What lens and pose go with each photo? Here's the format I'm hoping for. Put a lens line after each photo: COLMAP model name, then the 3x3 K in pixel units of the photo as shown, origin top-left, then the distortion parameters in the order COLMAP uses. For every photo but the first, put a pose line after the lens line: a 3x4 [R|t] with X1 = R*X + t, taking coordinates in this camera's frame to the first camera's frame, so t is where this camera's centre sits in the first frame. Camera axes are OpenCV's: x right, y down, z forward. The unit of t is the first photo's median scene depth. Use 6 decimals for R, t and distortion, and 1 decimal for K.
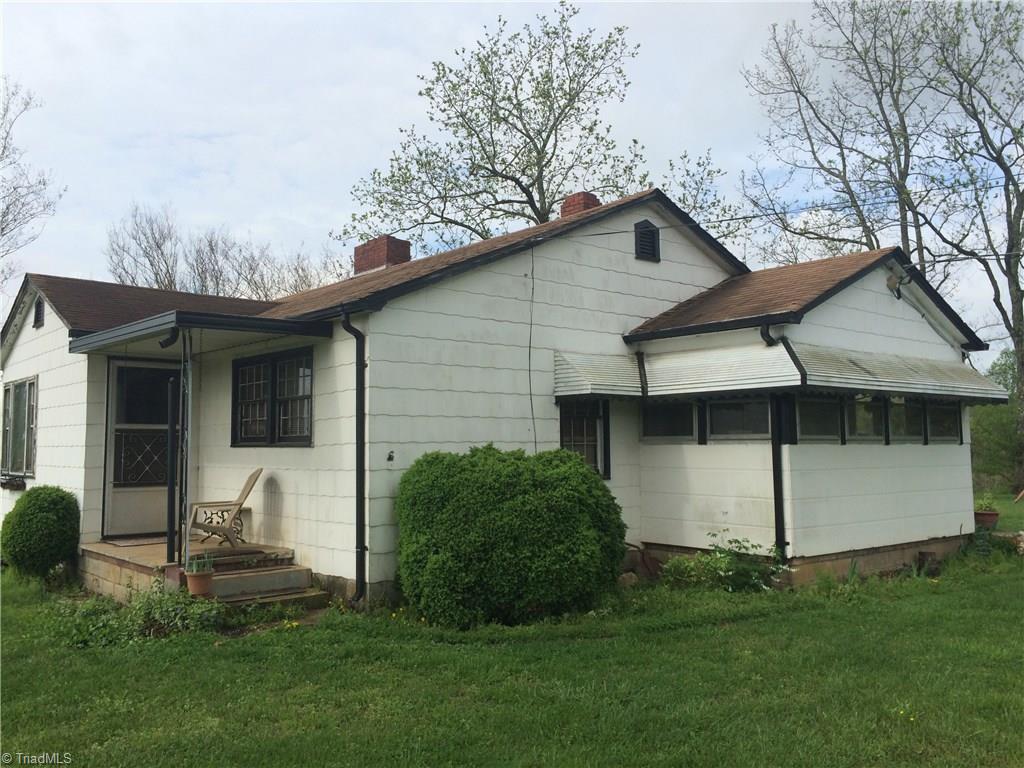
lens RADIAL K [[861.8, 0, 512.9], [0, 861.8, 392.9], [0, 0, 1]] dist [0.083402, -0.060851]
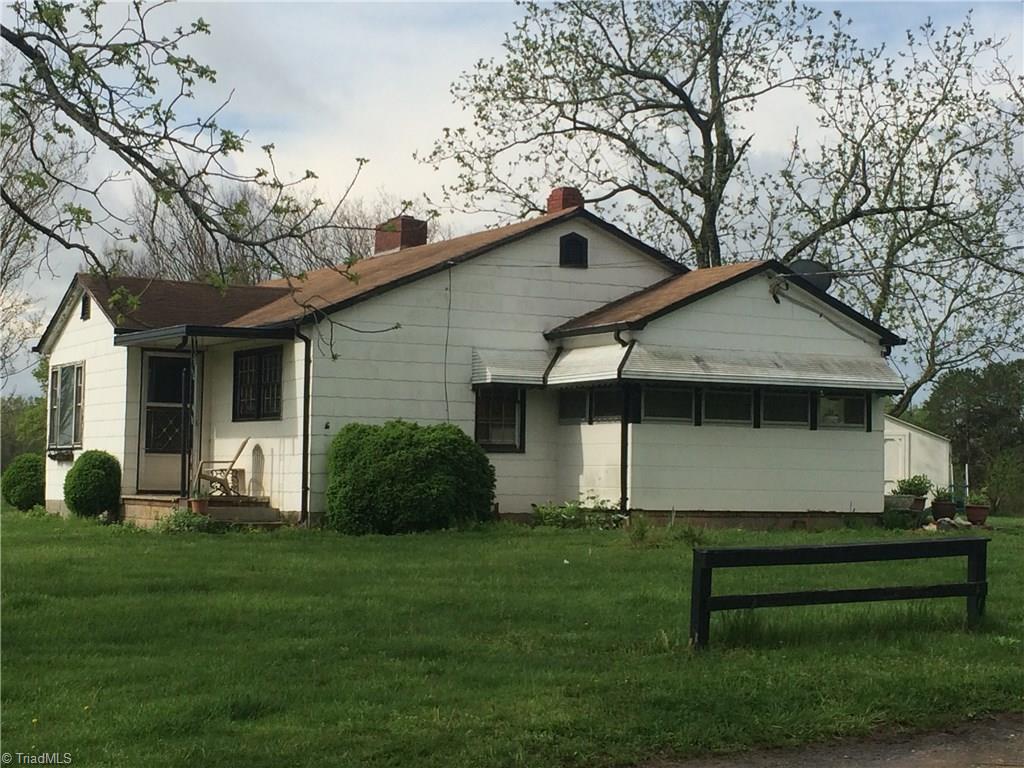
lens RADIAL K [[1817.3, 0, 512.2], [0, 1817.3, 382.3], [0, 0, 1]] dist [0.177299, 0.000000]
pose [[0.974861, 0.009961, -0.222591, 0.676527], [-0.008153, 0.999926, 0.009038, -0.022353], [0.222665, -0.006996, 0.974870, -1.523638]]
